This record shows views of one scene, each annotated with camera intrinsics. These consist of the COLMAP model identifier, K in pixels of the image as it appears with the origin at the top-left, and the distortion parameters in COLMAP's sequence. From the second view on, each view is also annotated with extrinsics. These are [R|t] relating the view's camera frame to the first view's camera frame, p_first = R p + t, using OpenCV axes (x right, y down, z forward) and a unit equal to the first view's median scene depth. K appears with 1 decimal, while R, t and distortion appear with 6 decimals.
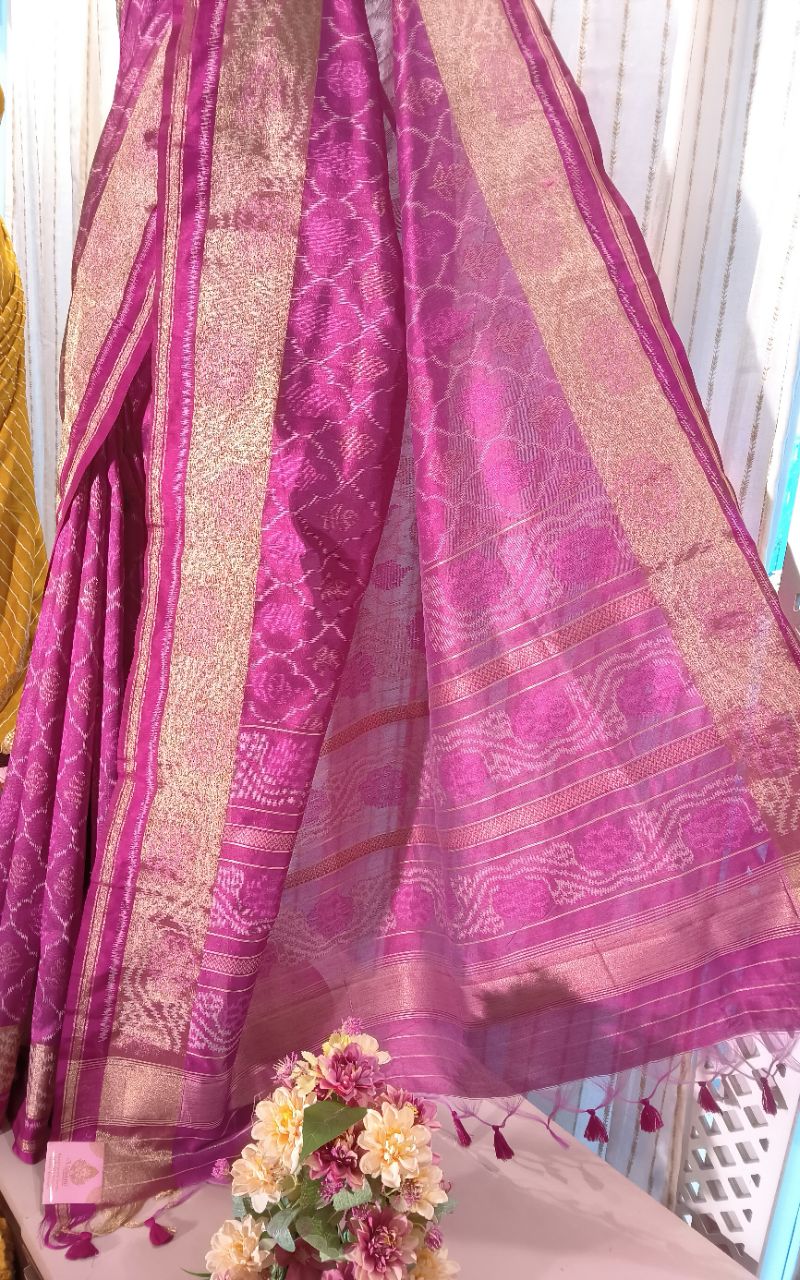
lens RADIAL K [[927.6, 0, 398.8], [0, 927.6, 643.8], [0, 0, 1]] dist [0.065263, -0.109440]
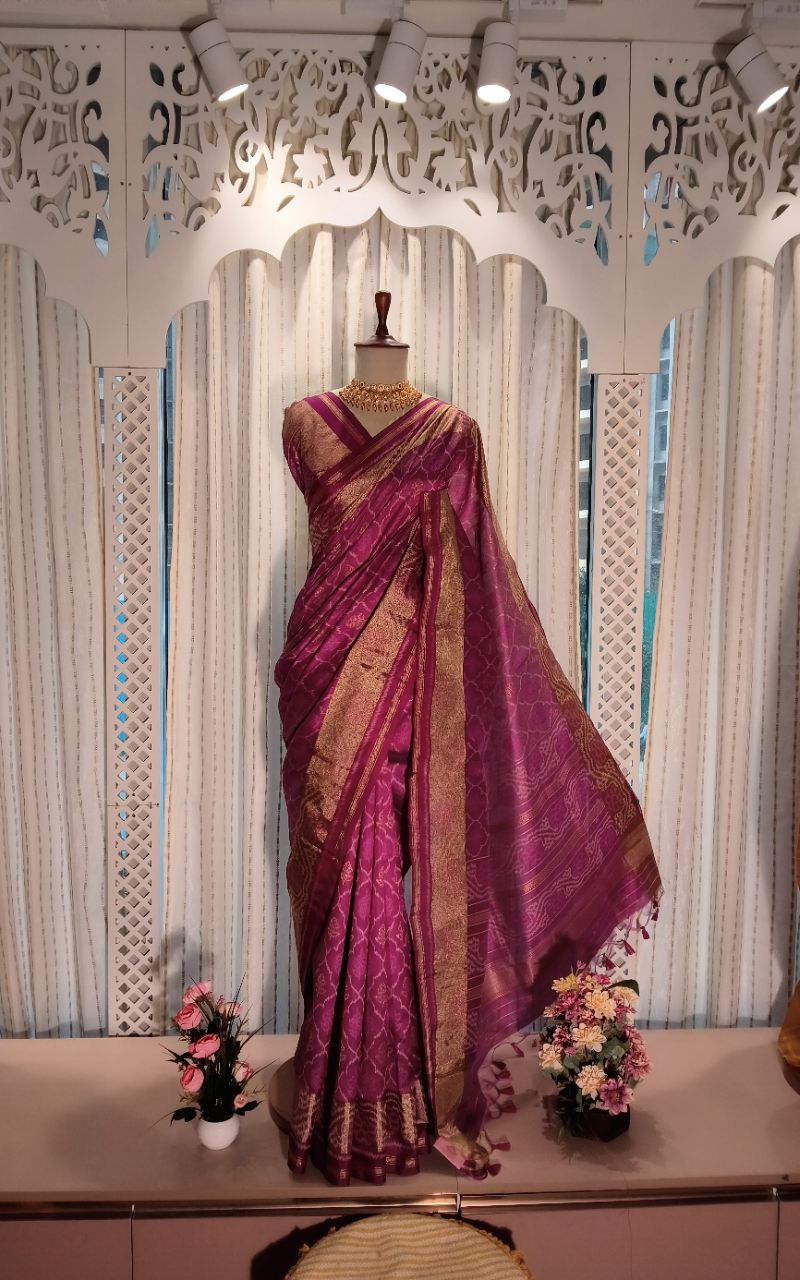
lens RADIAL K [[927.6, 0, 398.8], [0, 927.6, 643.8], [0, 0, 1]] dist [0.065263, -0.109440]
pose [[0.612924, -0.116825, 0.781458, -1.784297], [0.241870, 0.969274, -0.044803, -0.315504], [-0.752212, 0.216472, 0.622348, -0.229065]]
